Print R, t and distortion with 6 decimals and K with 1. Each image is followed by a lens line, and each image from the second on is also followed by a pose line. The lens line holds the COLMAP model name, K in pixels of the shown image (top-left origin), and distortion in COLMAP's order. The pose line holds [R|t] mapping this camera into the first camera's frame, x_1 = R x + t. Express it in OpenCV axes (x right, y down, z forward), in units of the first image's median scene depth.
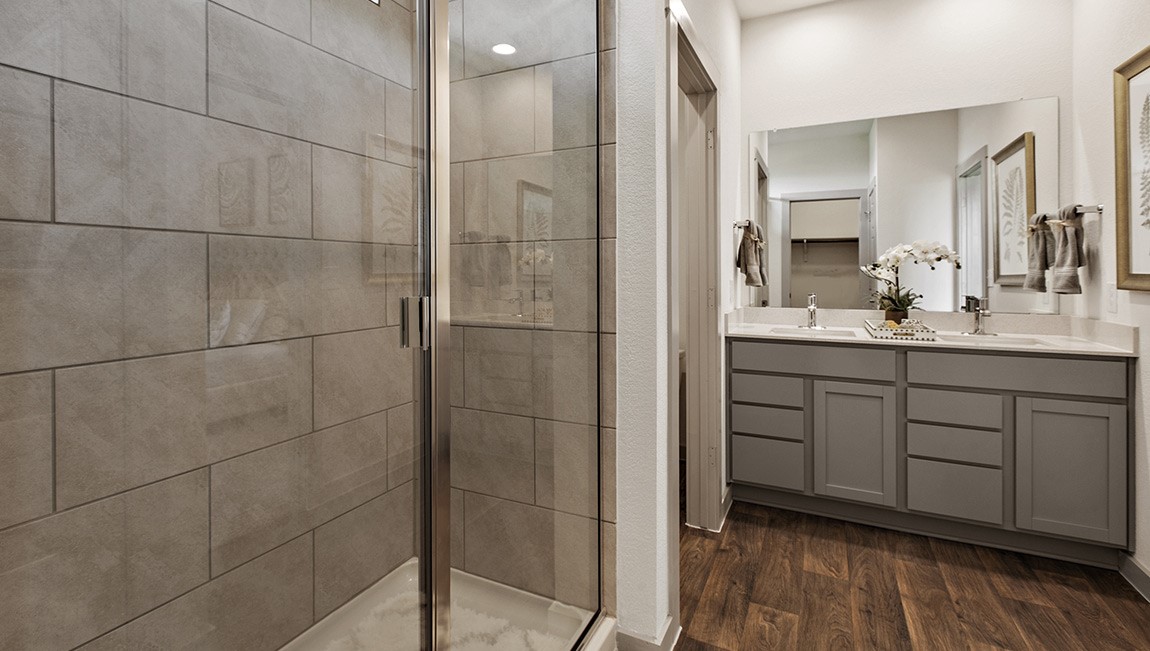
lens RADIAL K [[517.4, 0, 572.0], [0, 517.4, 270.3], [0, 0, 1]] dist [-0.000383, -0.000023]
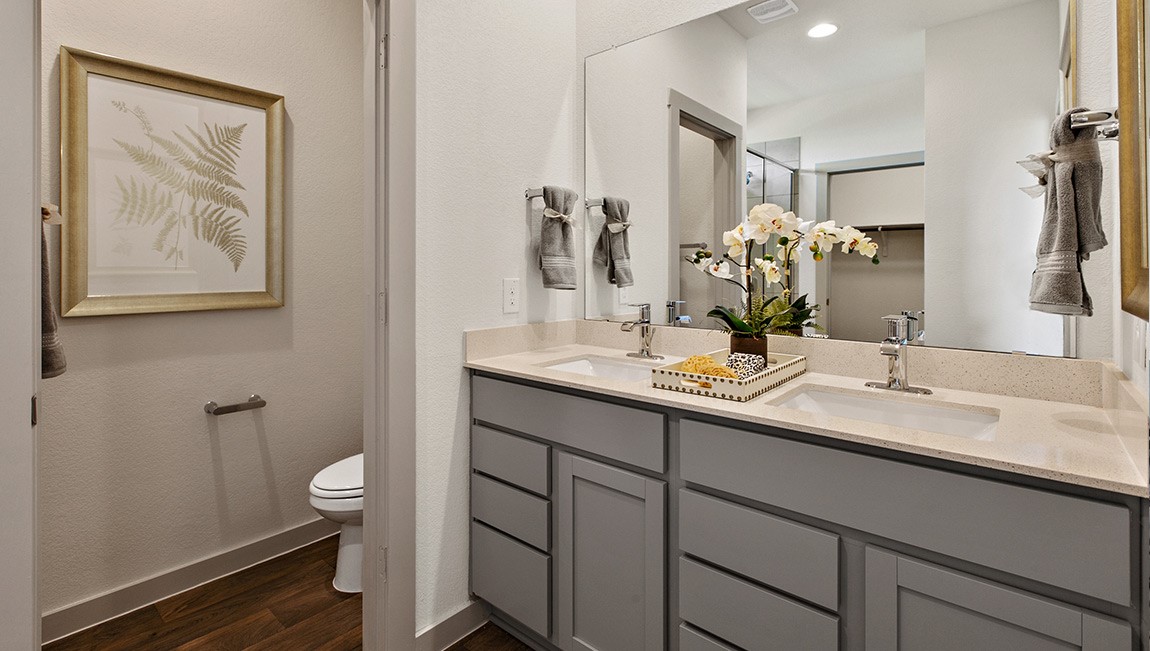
lens RADIAL K [[530.3, 0, 574.0], [0, 530.3, 275.6], [0, 0, 1]] dist [-0.000422, 0.000047]
pose [[0.967326, 0.000993, -0.253535, 0.626704], [0.001742, 0.999943, 0.010561, 0.006821], [0.253531, -0.010657, 0.967269, 0.423495]]
